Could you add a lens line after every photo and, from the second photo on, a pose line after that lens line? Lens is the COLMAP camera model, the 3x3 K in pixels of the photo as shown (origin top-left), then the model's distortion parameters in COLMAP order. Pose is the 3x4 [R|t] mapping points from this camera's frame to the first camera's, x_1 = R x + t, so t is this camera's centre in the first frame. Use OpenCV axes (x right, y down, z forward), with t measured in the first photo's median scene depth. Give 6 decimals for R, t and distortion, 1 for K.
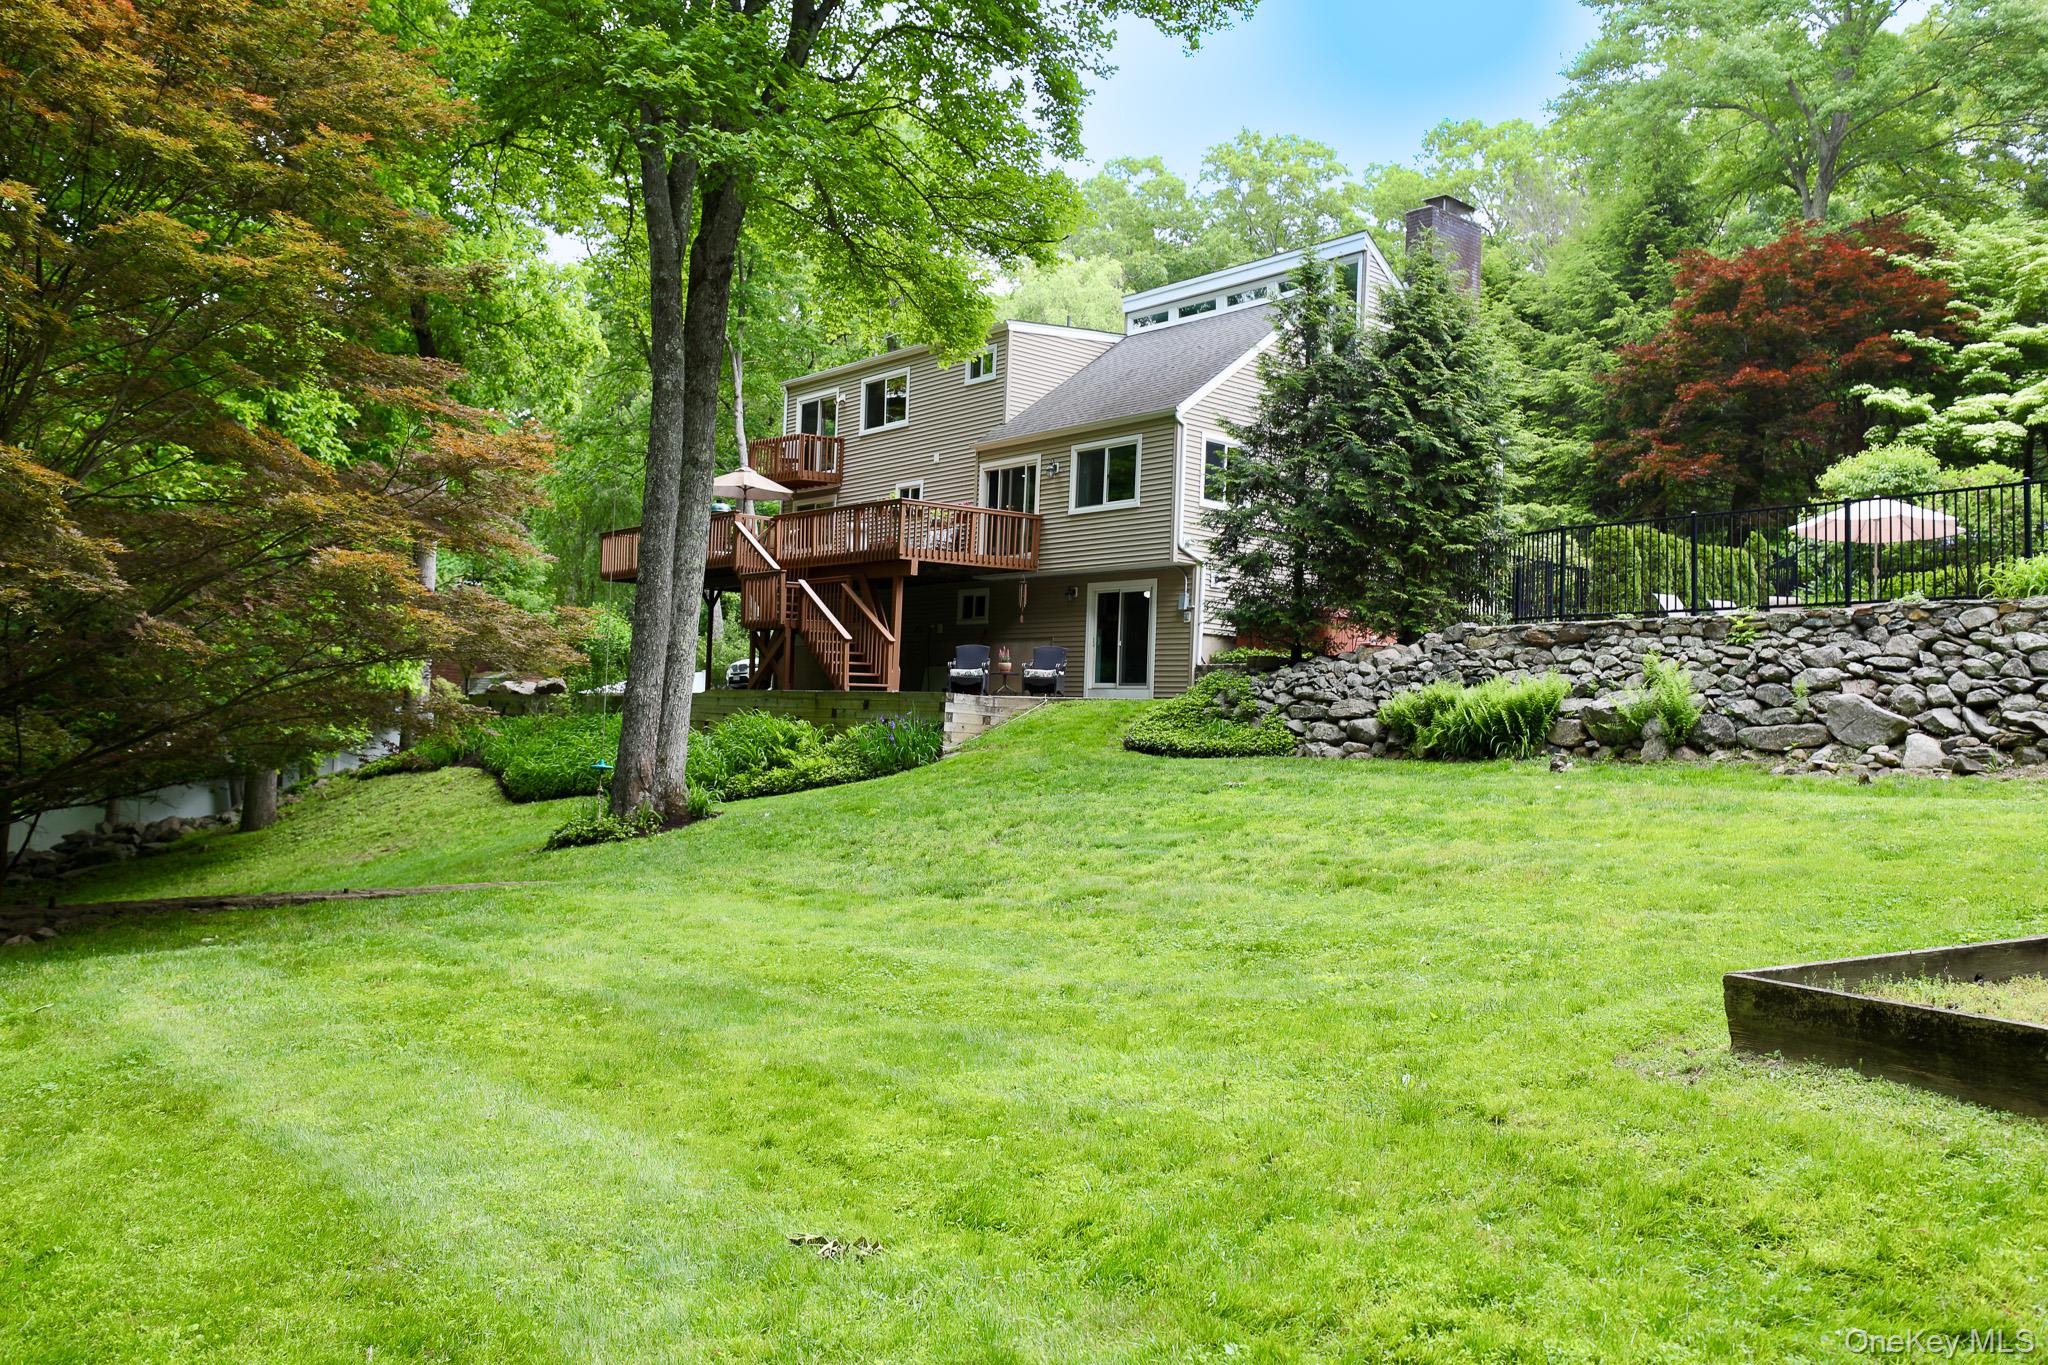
lens RADIAL K [[1577.5, 0, 1026.1], [0, 1577.5, 664.8], [0, 0, 1]] dist [0.006668, 0.016869]
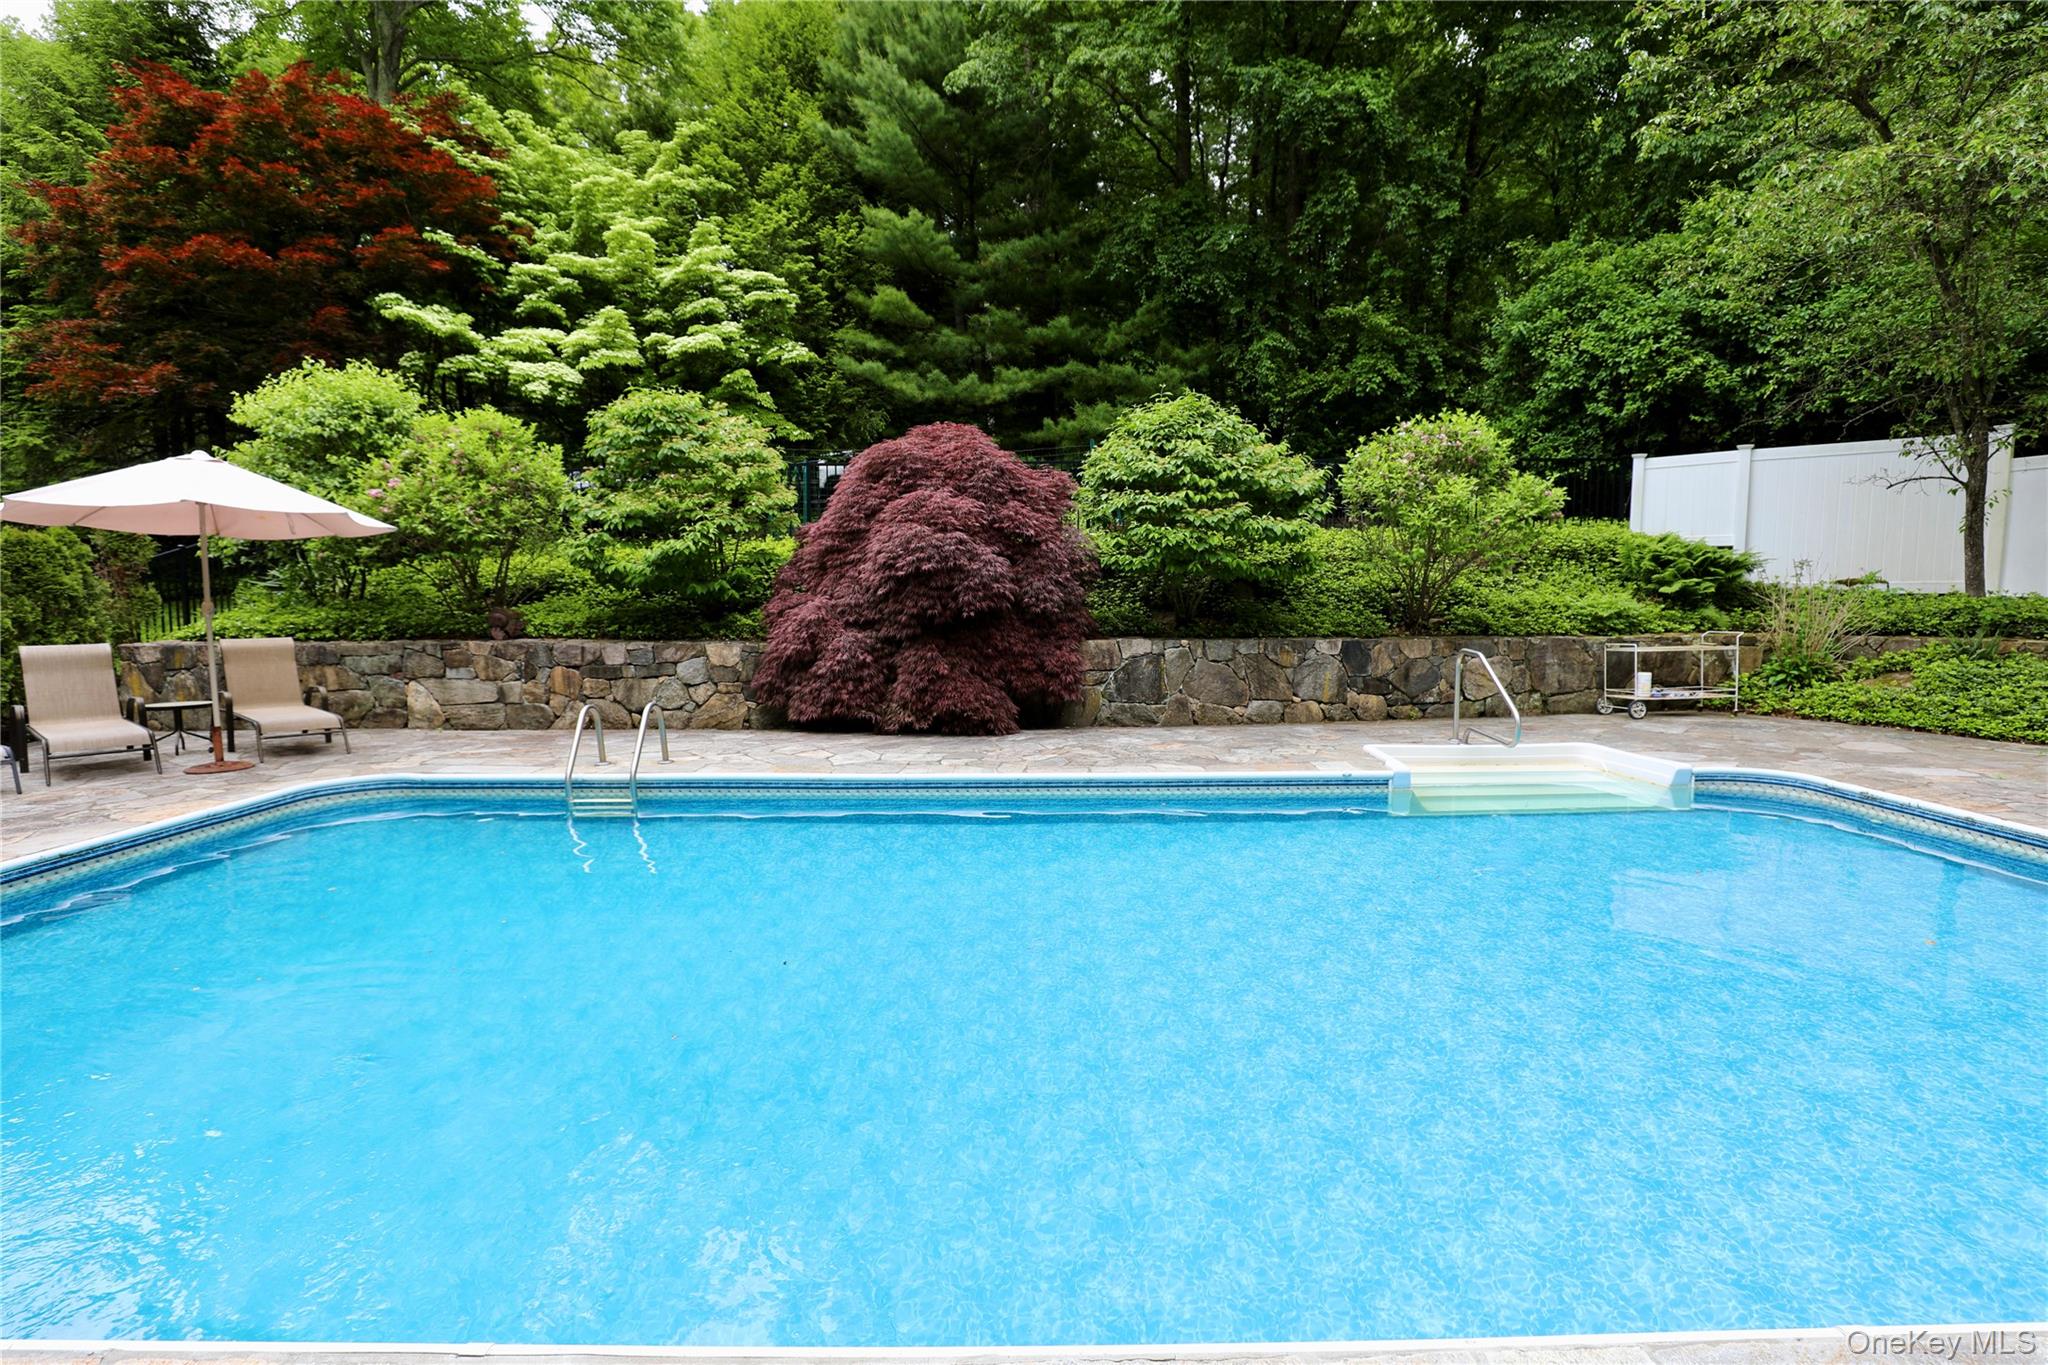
lens RADIAL K [[986.7, 0, 1040.8], [0, 986.7, 673.6], [0, 0, 1]] dist [-0.032873, 0.005274]
pose [[0.616147, -0.102283, 0.780962, 0.497576], [-0.005674, 0.990930, 0.134259, -0.086917], [-0.787611, -0.087154, 0.609978, 0.663147]]
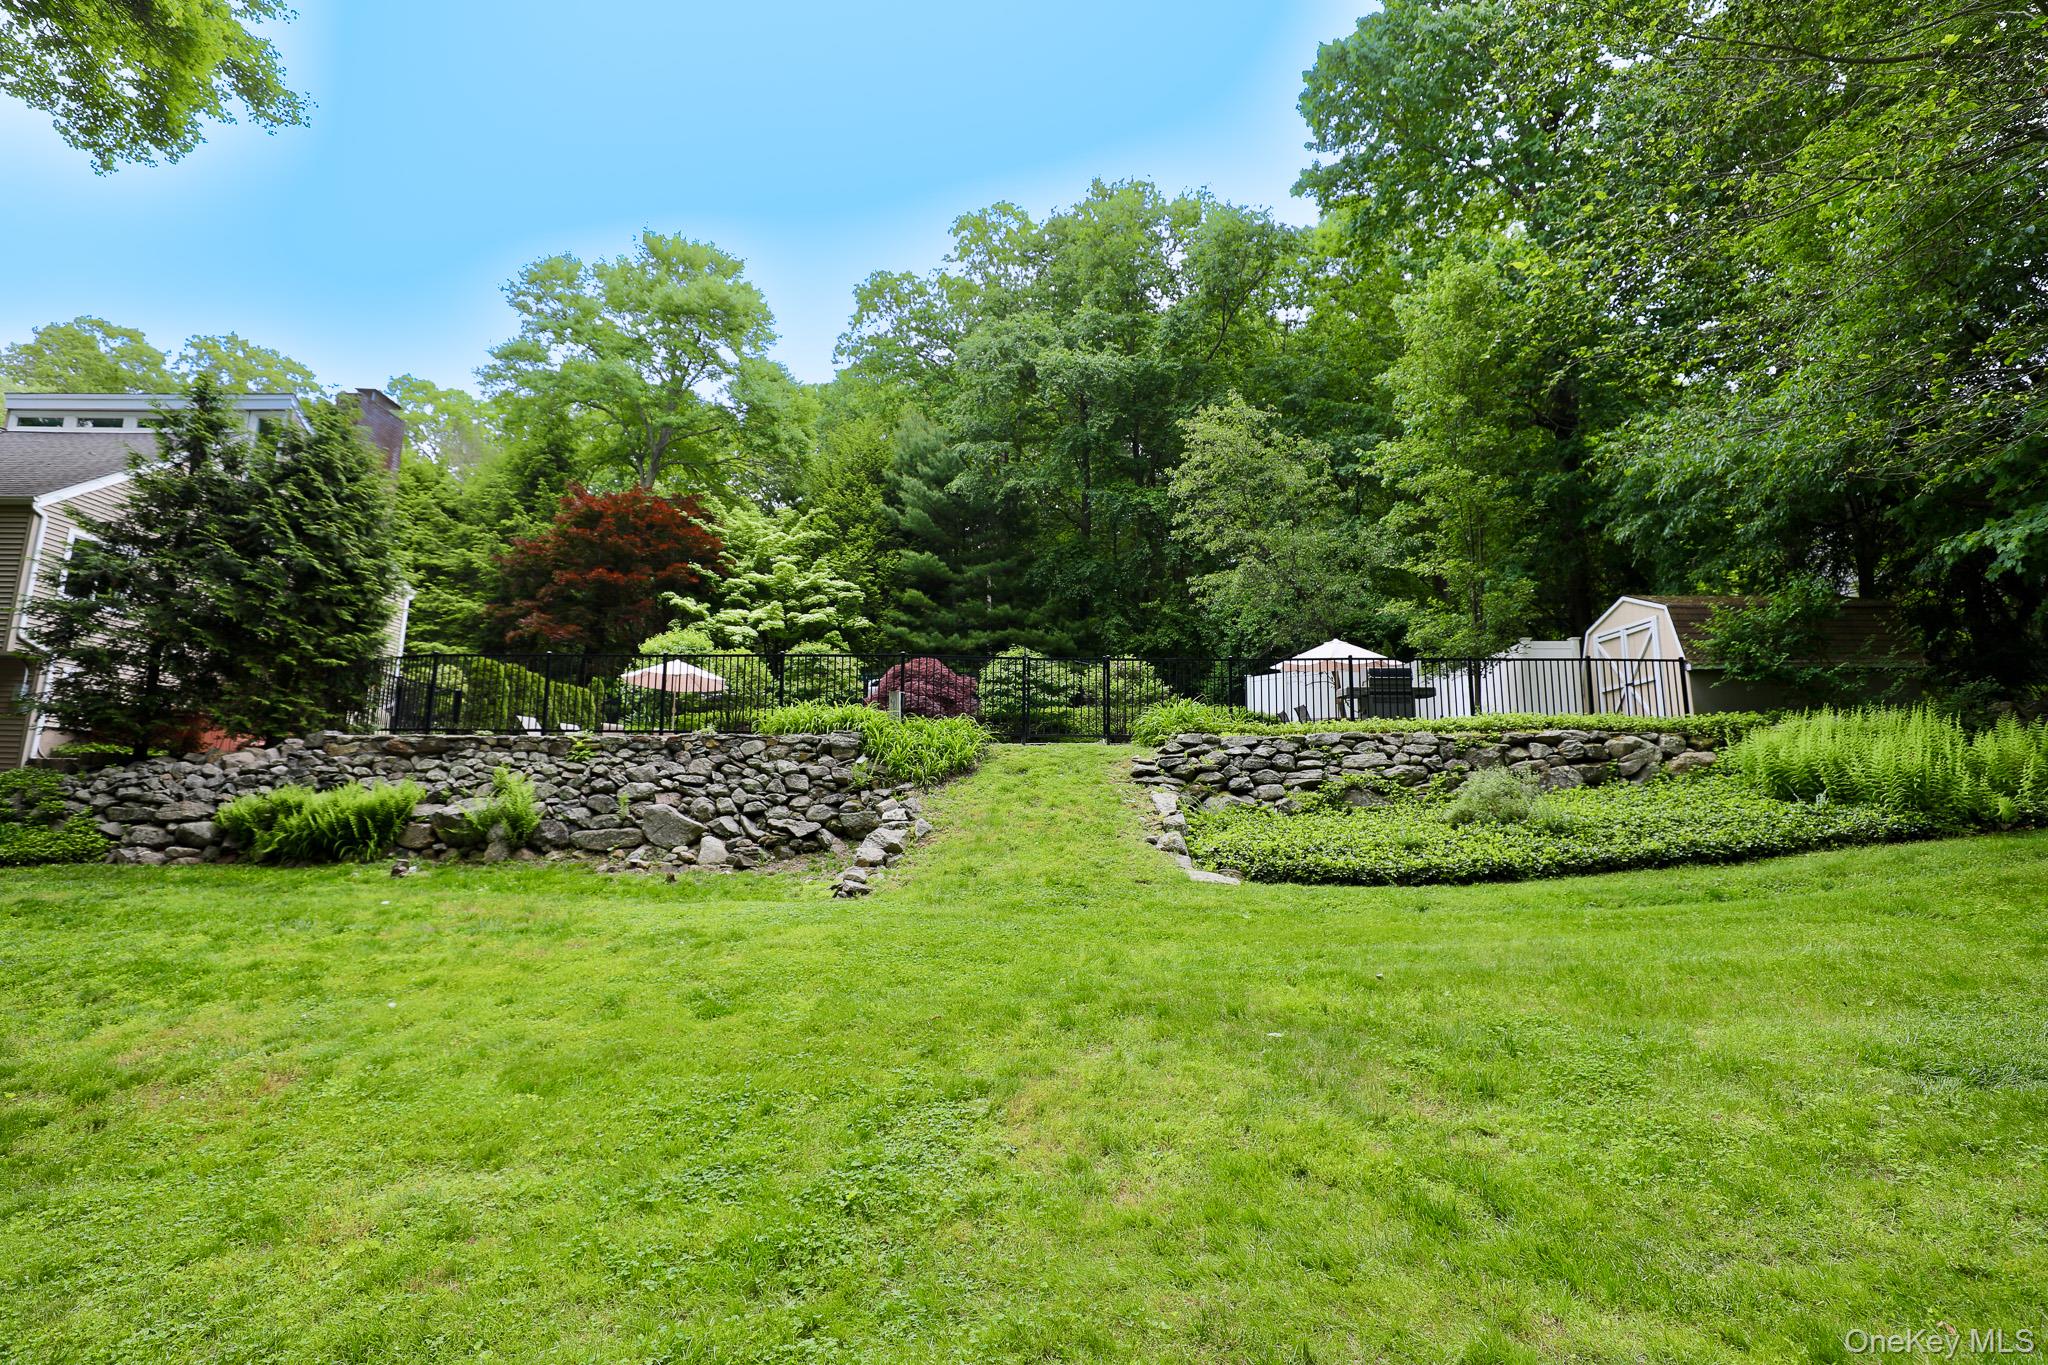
lens RADIAL K [[935.3, 0, 1037.2], [0, 935.3, 676.8], [0, 0, 1]] dist [-0.035988, 0.009854]
pose [[0.637937, 0.094230, 0.764301, 0.087704], [-0.024209, 0.994449, -0.102398, -0.009120], [-0.769708, 0.046821, 0.636677, 0.189058]]
